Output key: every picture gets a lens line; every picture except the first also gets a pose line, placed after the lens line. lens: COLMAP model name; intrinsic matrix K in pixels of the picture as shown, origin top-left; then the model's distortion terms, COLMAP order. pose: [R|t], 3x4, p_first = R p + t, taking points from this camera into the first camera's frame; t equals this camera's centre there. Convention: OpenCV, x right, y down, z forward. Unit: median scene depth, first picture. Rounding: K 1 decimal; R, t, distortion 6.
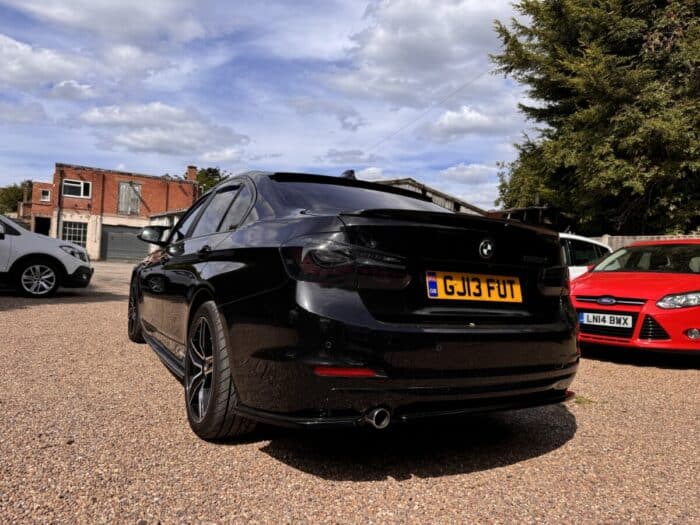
lens RADIAL K [[491.9, 0, 348.1], [0, 491.9, 266.0], [0, 0, 1]] dist [0.070392, -0.094892]
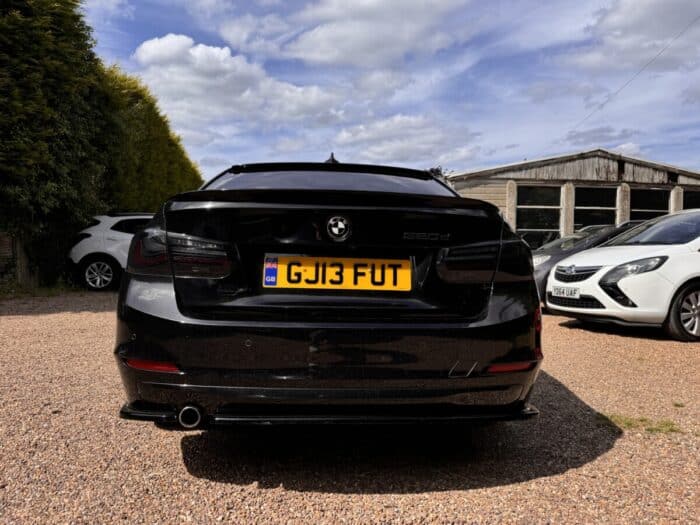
lens RADIAL K [[491.9, 0, 348.1], [0, 491.9, 266.0], [0, 0, 1]] dist [0.070392, -0.094892]
pose [[0.901682, -0.037202, -0.430796, 0.623971], [0.039864, 0.999201, -0.002851, 0.032371], [0.430558, -0.014602, 0.902445, 0.240438]]
